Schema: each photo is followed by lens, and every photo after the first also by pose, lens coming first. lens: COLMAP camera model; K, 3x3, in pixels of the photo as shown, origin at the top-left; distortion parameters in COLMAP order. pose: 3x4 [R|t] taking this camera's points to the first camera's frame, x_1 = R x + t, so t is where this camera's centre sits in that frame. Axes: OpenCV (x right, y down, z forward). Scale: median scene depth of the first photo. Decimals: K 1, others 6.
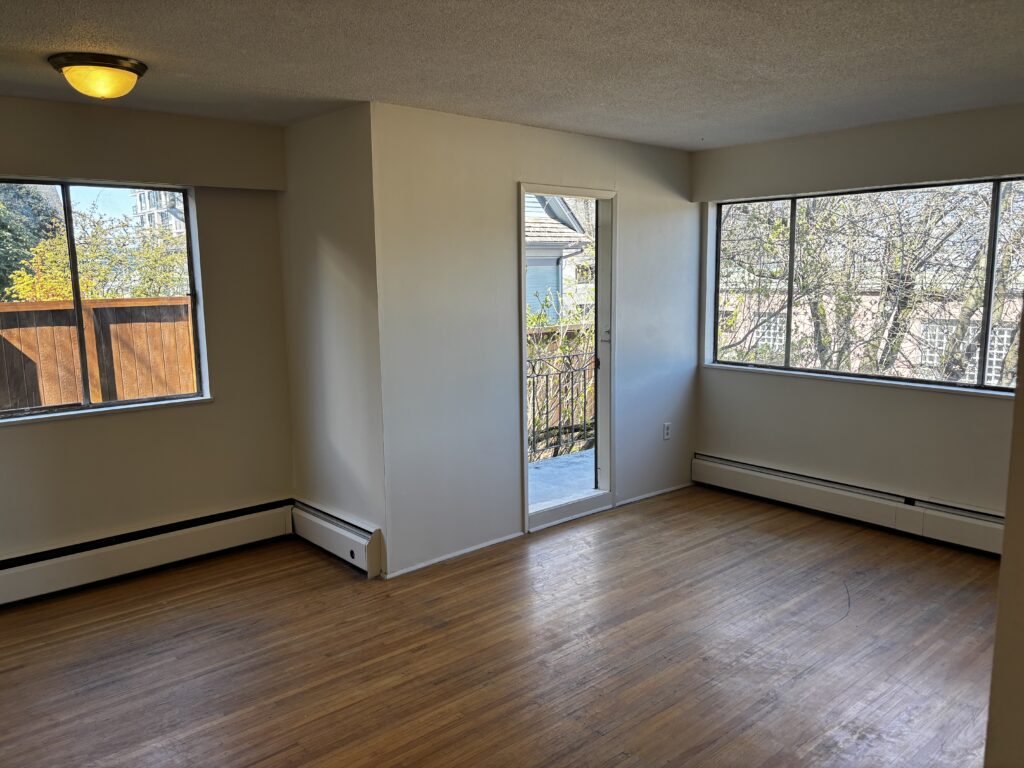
lens RADIAL K [[760.4, 0, 512.0], [0, 760.4, 384.0], [0, 0, 1]] dist [-0.005595, -0.003017]
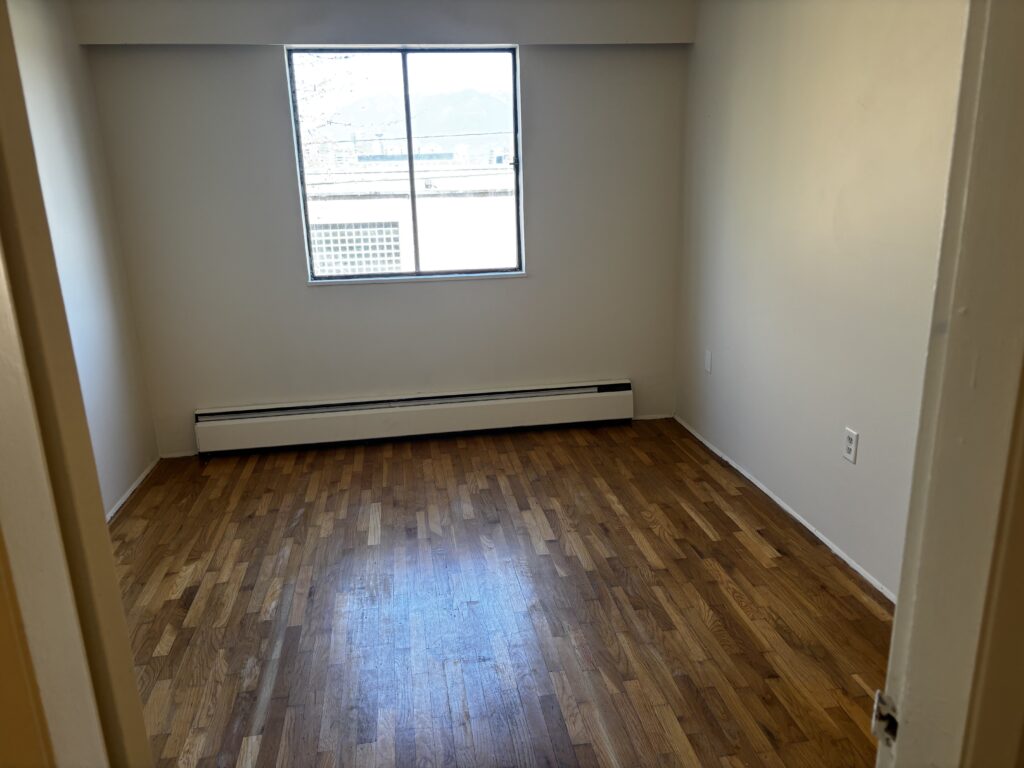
lens RADIAL K [[760.4, 0, 512.0], [0, 760.4, 384.0], [0, 0, 1]] dist [-0.005595, -0.003017]
pose [[0.526486, -0.232845, 0.817677, -0.282961], [0.150309, 0.972107, 0.180040, -0.036839], [-0.836791, 0.028115, 0.546800, 0.492993]]
